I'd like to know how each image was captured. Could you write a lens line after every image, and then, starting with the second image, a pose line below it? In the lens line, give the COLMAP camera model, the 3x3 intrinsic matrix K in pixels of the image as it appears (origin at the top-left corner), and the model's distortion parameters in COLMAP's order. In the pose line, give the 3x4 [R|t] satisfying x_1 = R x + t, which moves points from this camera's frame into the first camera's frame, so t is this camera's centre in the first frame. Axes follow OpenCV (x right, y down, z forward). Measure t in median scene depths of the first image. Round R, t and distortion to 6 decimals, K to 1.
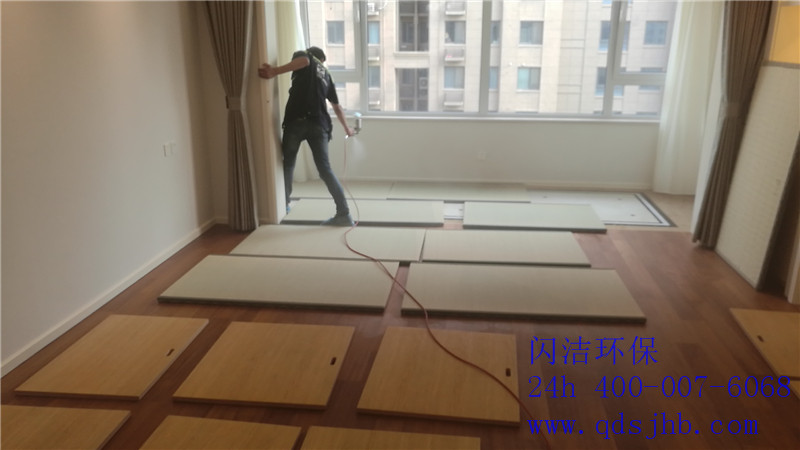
lens RADIAL K [[652.4, 0, 400.0], [0, 652.4, 225.0], [0, 0, 1]] dist [-0.007238, -0.002365]
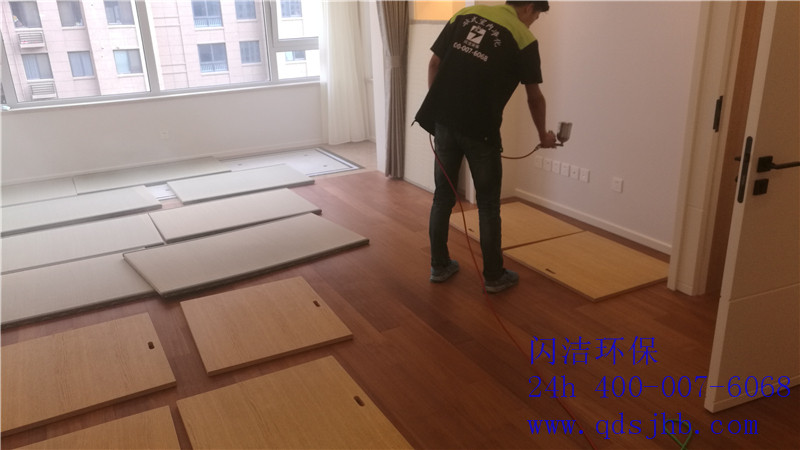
lens RADIAL K [[649.3, 0, 400.0], [0, 649.3, 225.0], [0, 0, 1]] dist [0.029637, 0.003744]
pose [[0.820557, -0.214335, 0.529855, -0.168305], [0.198578, 0.976184, 0.087355, 0.013457], [-0.535959, 0.033538, 0.843578, -0.018671]]
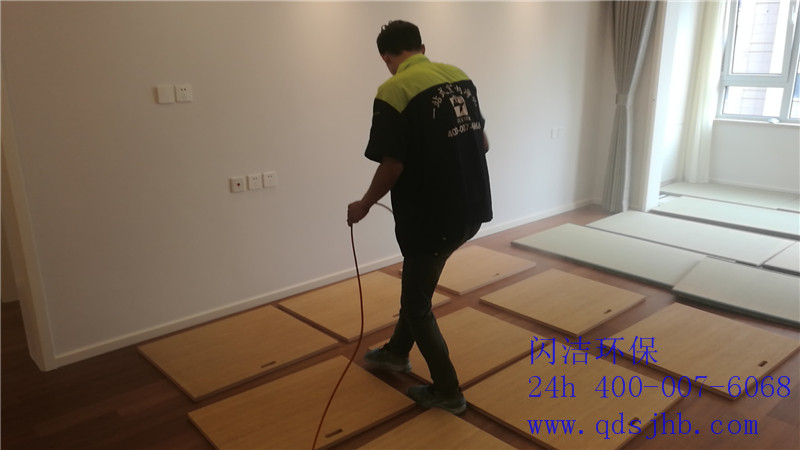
lens RADIAL K [[649.3, 0, 400.0], [0, 649.3, 225.0], [0, 0, 1]] dist [0.029637, 0.003744]
pose [[0.749460, 0.178378, -0.637567, 0.215448], [-0.181758, 0.981454, 0.060935, 0.029677], [0.636611, 0.070215, 0.767982, -0.110186]]
